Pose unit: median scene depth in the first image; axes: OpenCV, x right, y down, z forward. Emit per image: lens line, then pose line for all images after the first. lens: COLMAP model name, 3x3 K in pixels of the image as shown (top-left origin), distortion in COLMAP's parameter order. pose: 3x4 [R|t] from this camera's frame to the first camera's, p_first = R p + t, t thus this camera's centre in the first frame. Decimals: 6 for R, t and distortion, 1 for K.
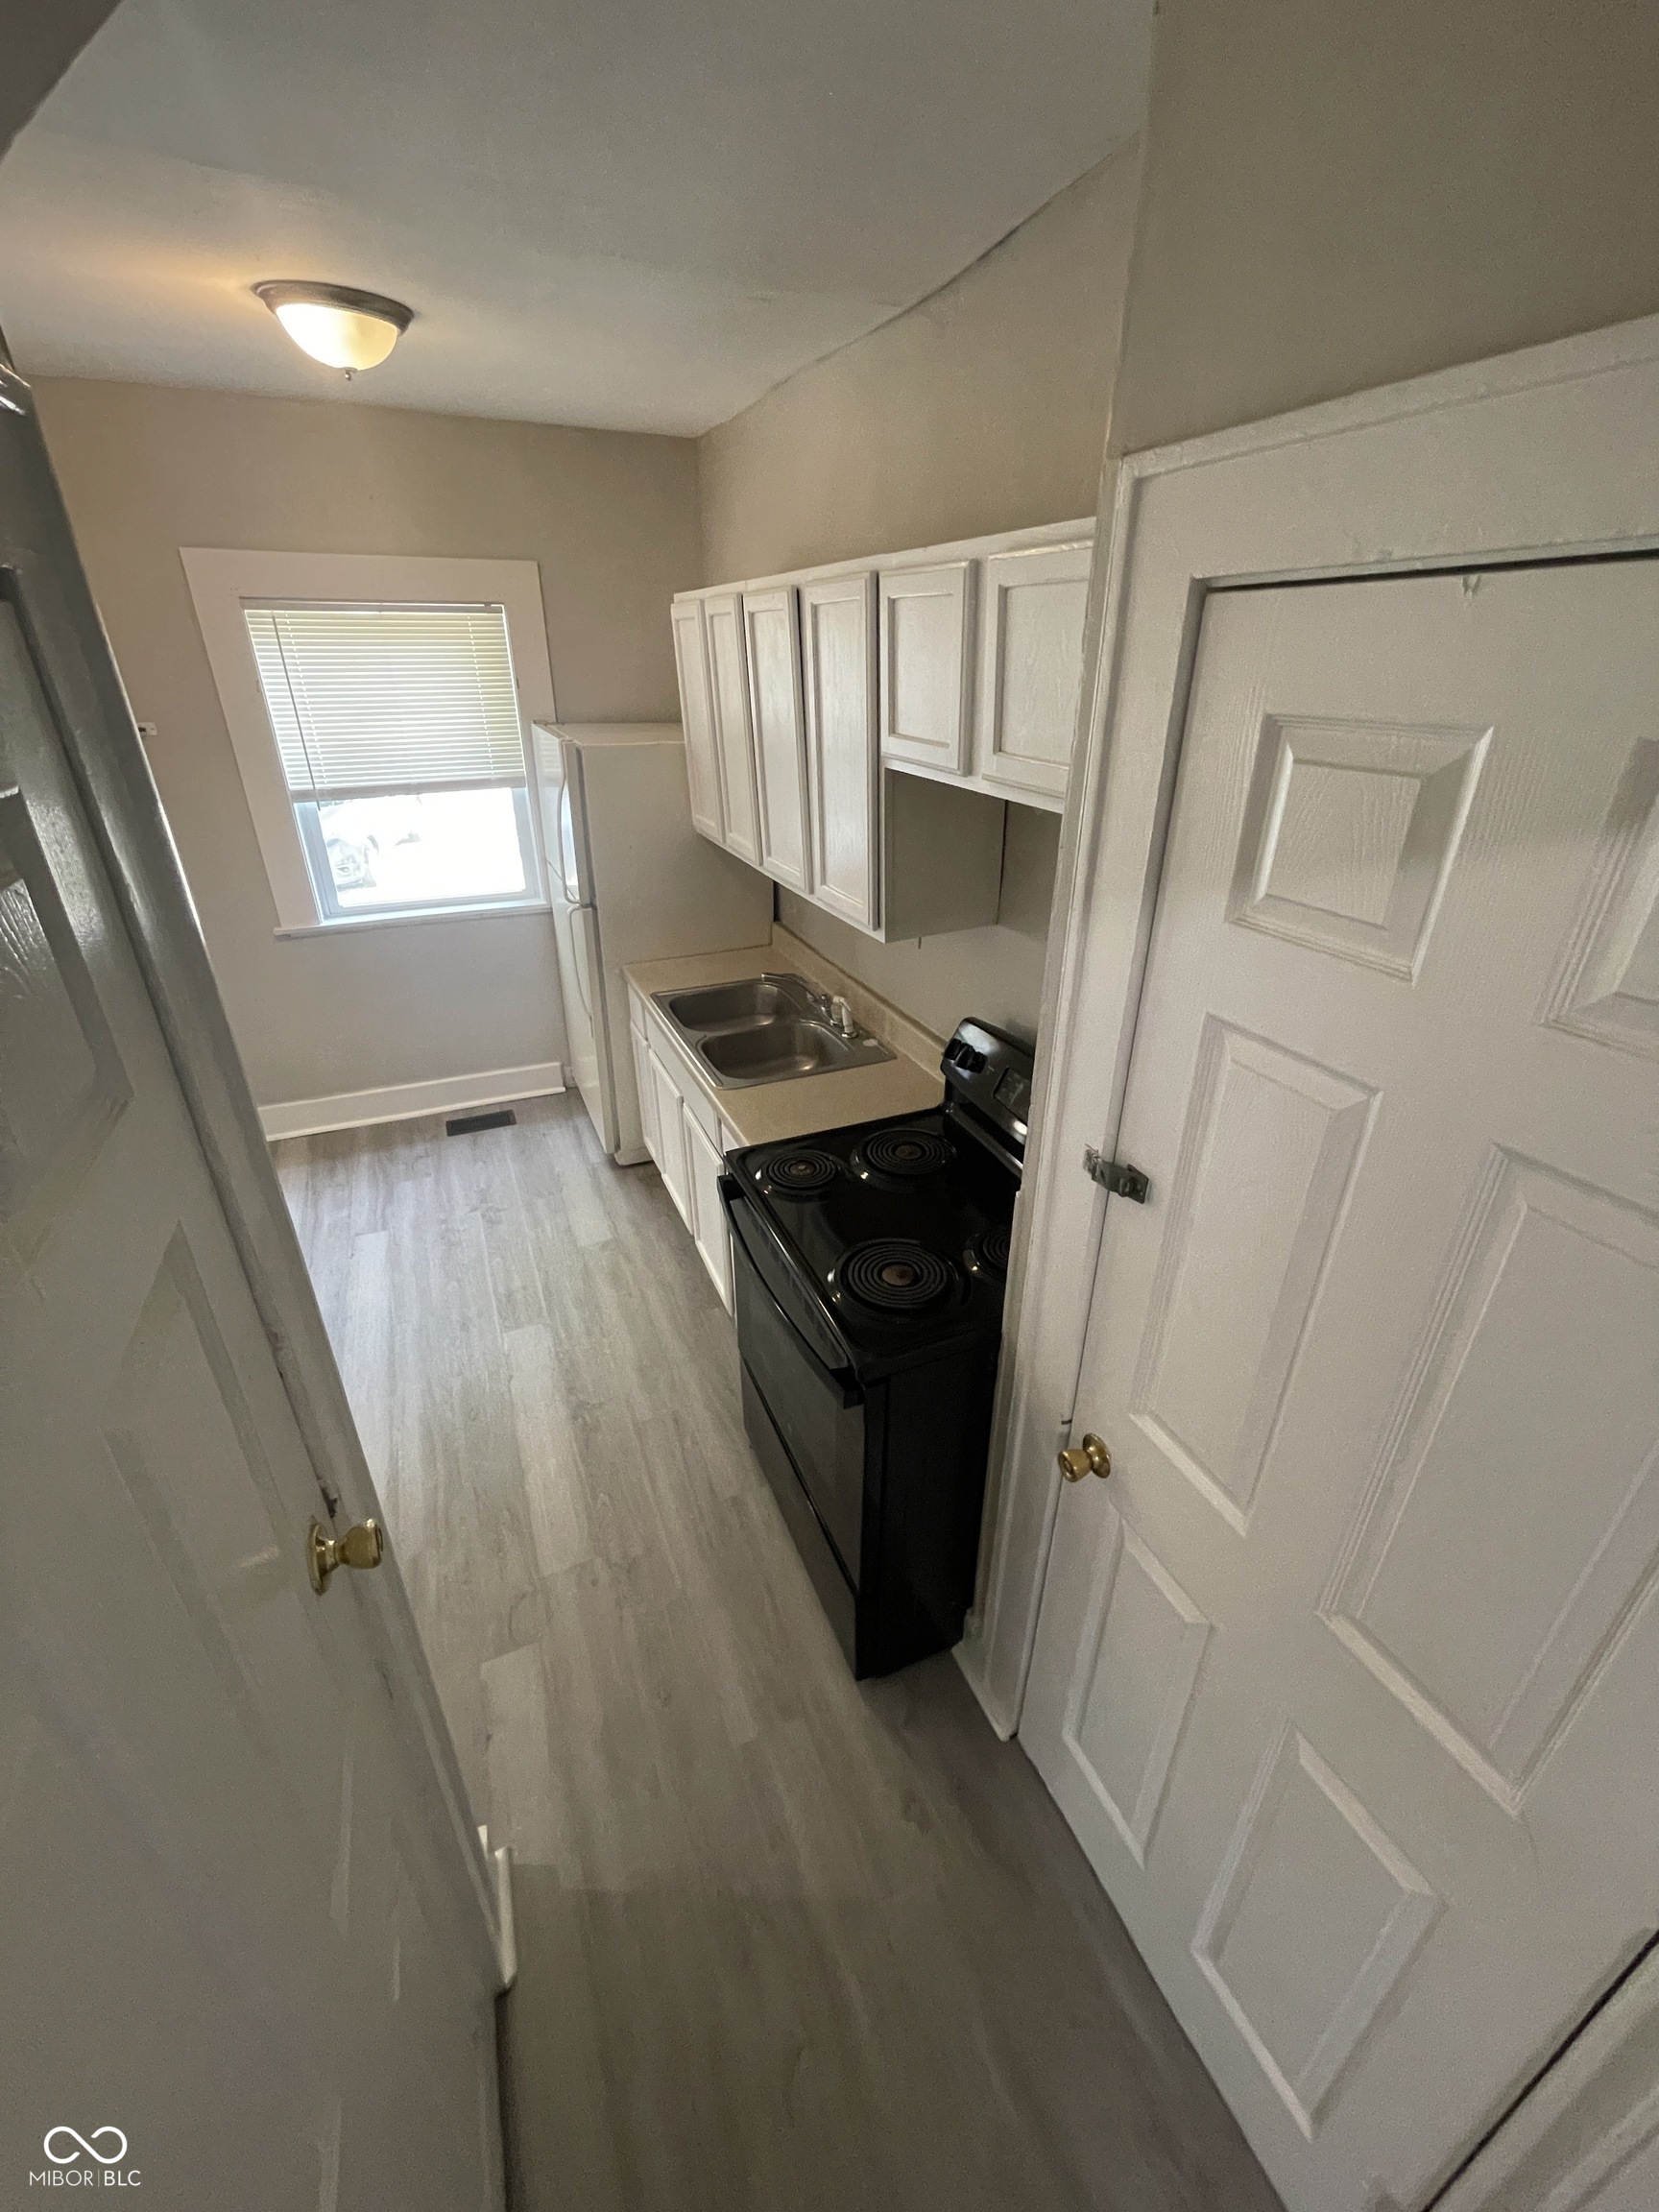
lens RADIAL K [[902.3, 0, 829.5], [0, 902.3, 1106.0], [0, 0, 1]] dist [0.000971, -0.000083]
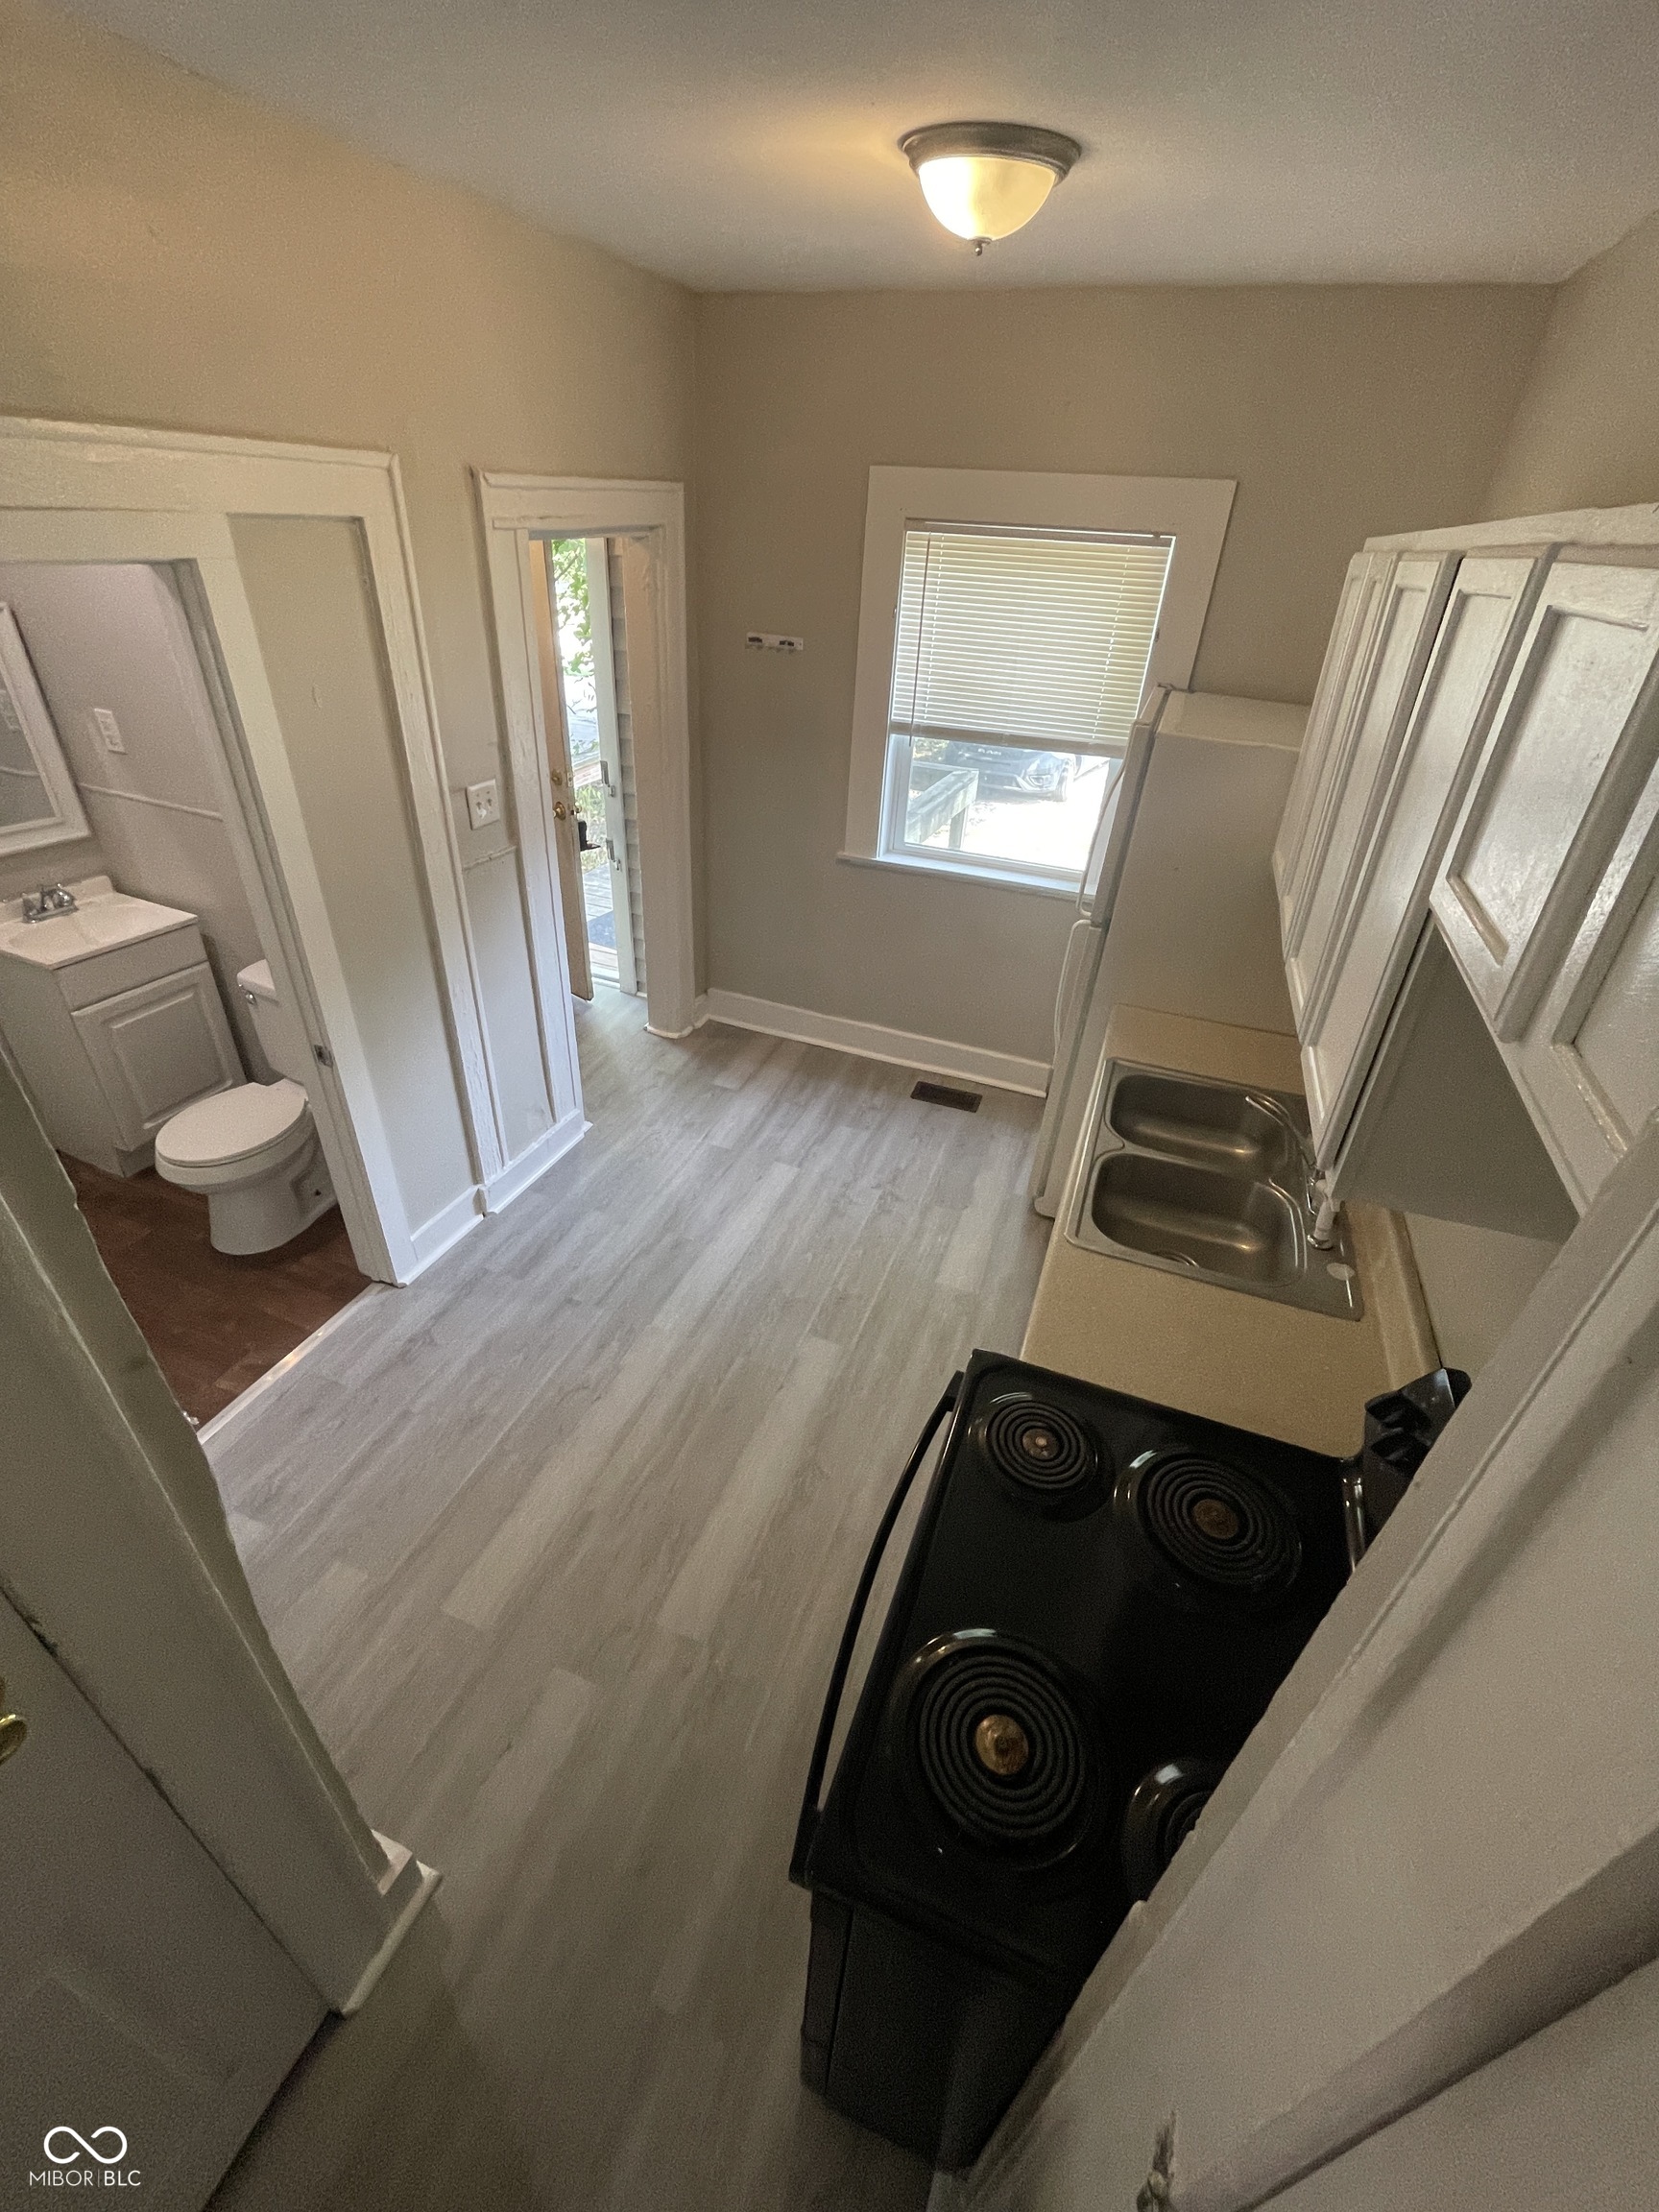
lens RADIAL K [[902.3, 0, 829.5], [0, 902.3, 1106.0], [0, 0, 1]] dist [0.000971, -0.000083]
pose [[0.719754, 0.404920, -0.563910, 0.084370], [-0.359289, 0.912303, 0.196504, -0.148714], [0.594025, 0.061171, 0.802117, 0.214514]]
